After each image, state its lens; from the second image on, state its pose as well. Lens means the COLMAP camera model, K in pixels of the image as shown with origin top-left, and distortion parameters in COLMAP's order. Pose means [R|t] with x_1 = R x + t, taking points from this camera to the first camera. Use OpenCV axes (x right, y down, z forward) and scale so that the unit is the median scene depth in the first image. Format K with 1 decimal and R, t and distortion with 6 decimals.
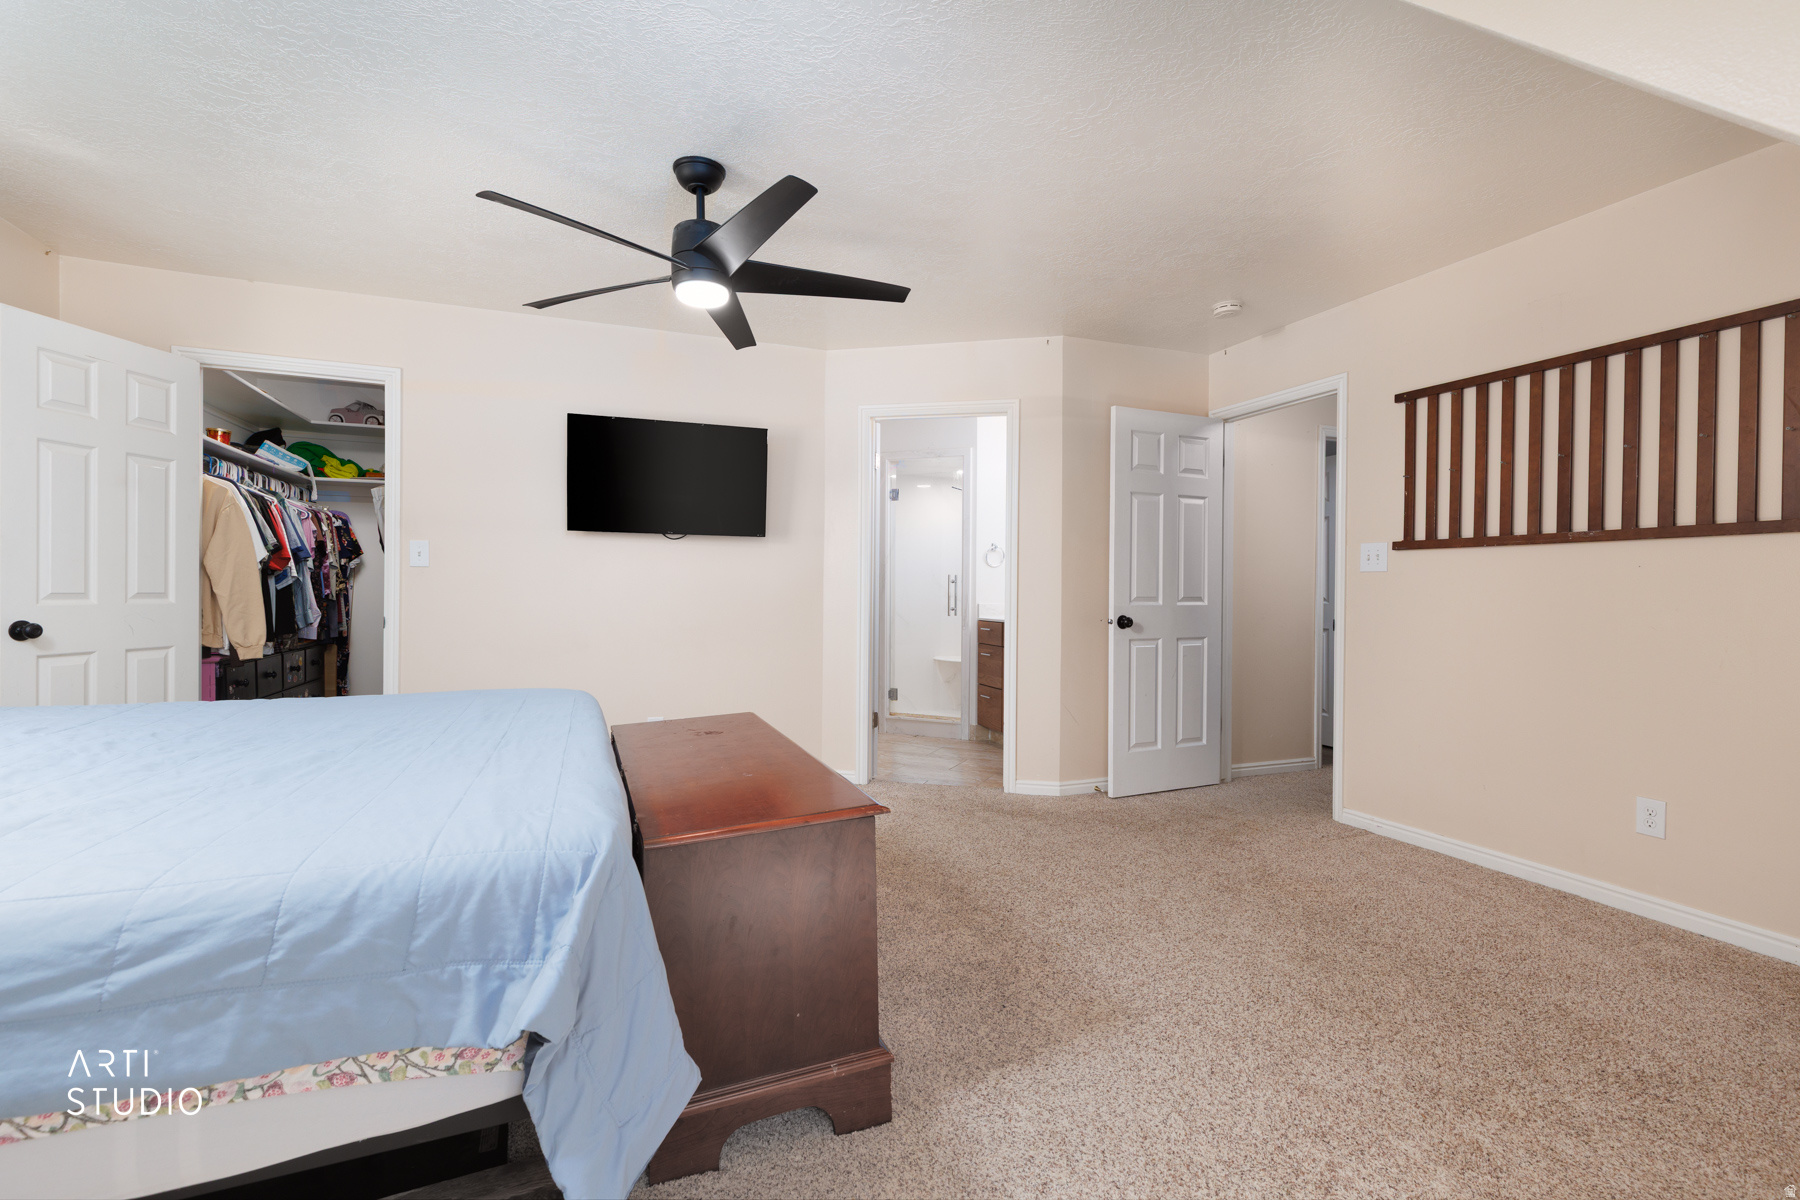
lens RADIAL K [[818.2, 0, 900.0], [0, 818.2, 600.0], [0, 0, 1]] dist [0.012908, 0.000125]
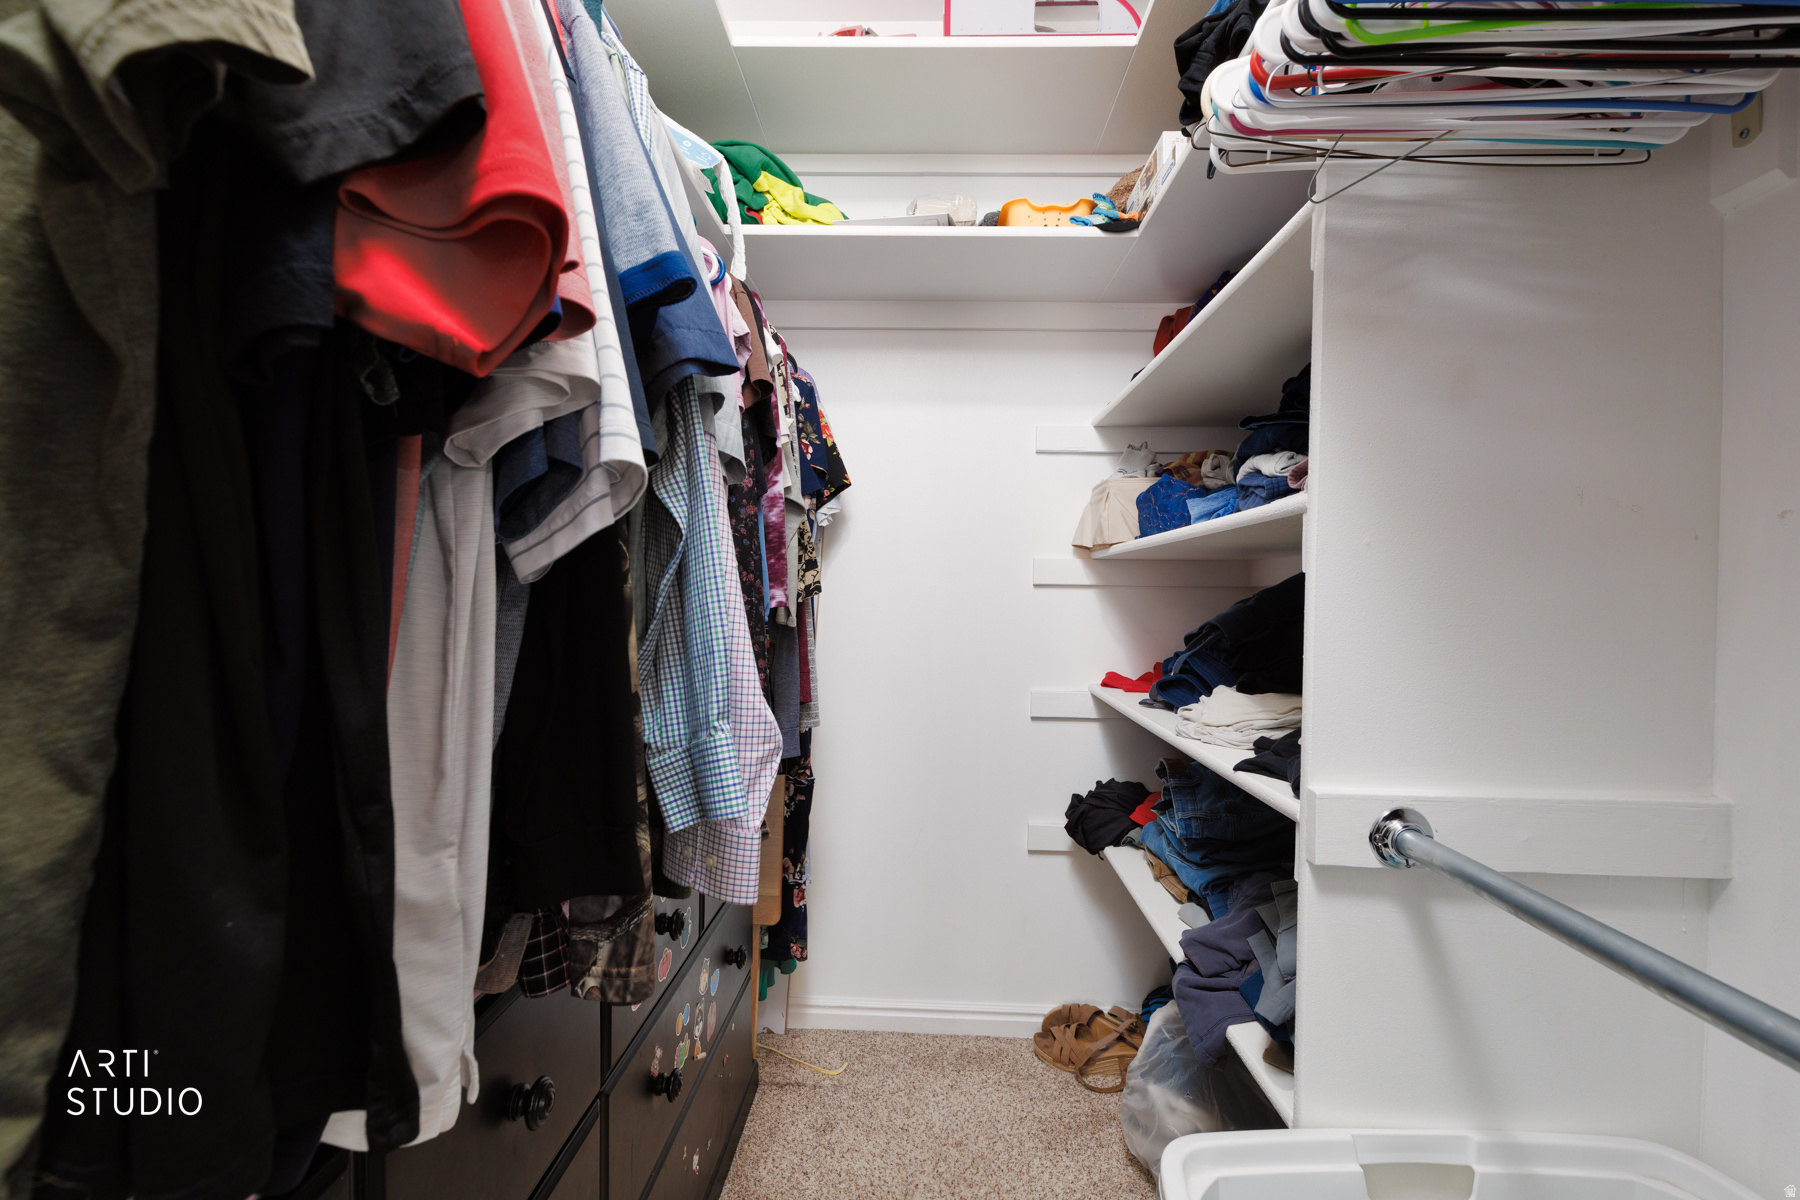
lens RADIAL K [[818.2, 0, 900.0], [0, 818.2, 600.0], [0, 0, 1]] dist [0.012908, 0.000125]
pose [[0.920244, 0.011299, -0.391181, -0.524398], [-0.014477, 0.999882, -0.005175, -0.007721], [0.391076, 0.010425, 0.920299, 0.729840]]
